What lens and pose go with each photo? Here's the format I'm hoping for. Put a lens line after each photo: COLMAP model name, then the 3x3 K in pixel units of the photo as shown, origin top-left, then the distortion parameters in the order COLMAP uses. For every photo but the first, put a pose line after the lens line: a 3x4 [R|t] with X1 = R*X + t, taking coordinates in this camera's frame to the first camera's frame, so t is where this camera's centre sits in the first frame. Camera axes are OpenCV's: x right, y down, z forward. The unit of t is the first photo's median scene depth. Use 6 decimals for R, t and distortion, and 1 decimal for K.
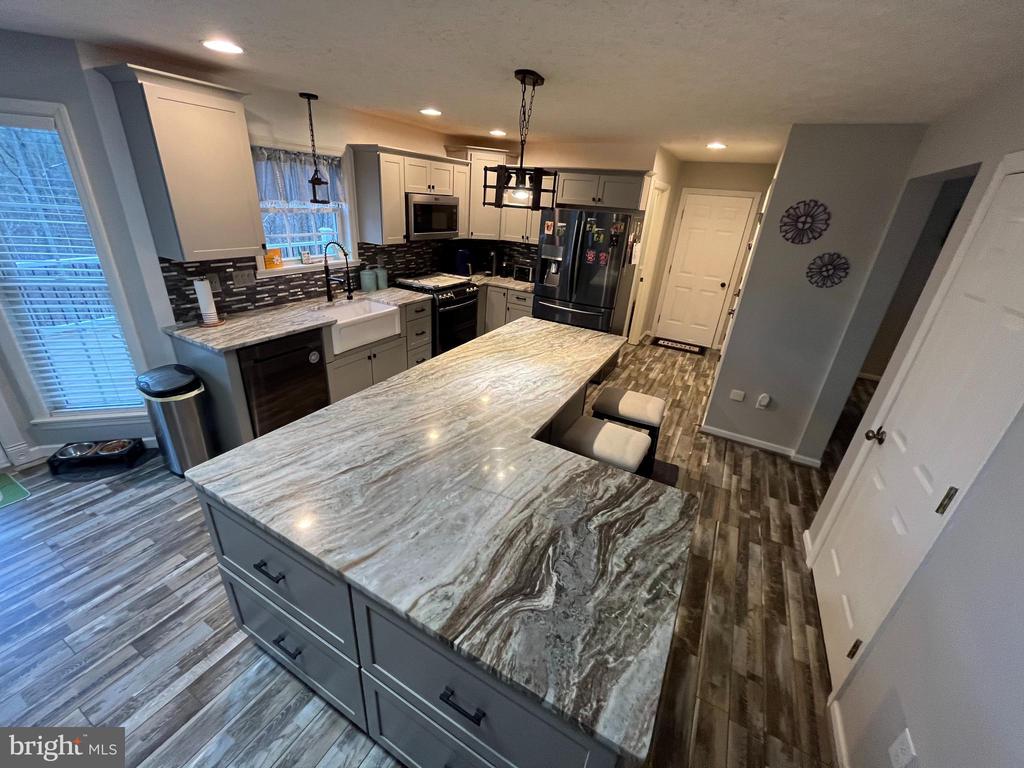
lens RADIAL K [[415.9, 0, 511.9], [0, 415.9, 383.4], [0, 0, 1]] dist [-0.003562, -0.000202]
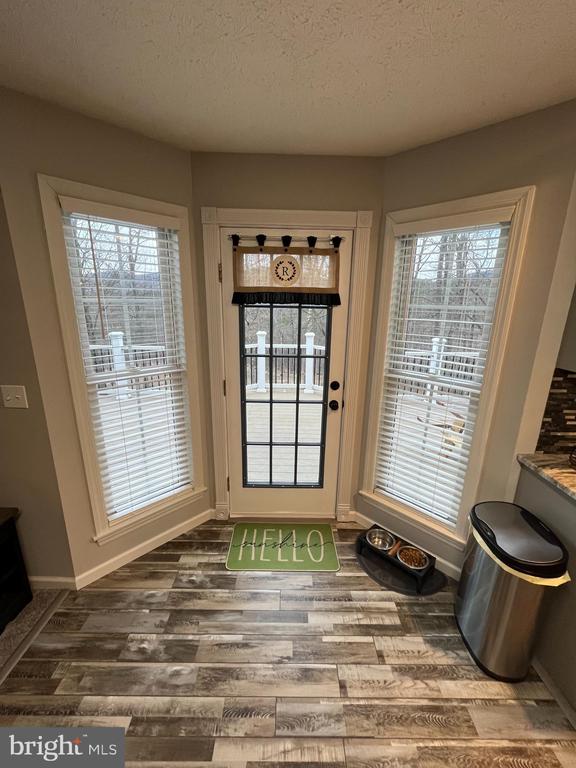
lens RADIAL K [[311.9, 0, 288.3], [0, 311.9, 383.8], [0, 0, 1]] dist [-0.003562, -0.000202]
pose [[0.480290, 0.165081, -0.861435, -0.604804], [-0.345210, 0.938441, -0.012632, -0.108106], [0.806320, 0.303443, 0.507711, 0.345200]]
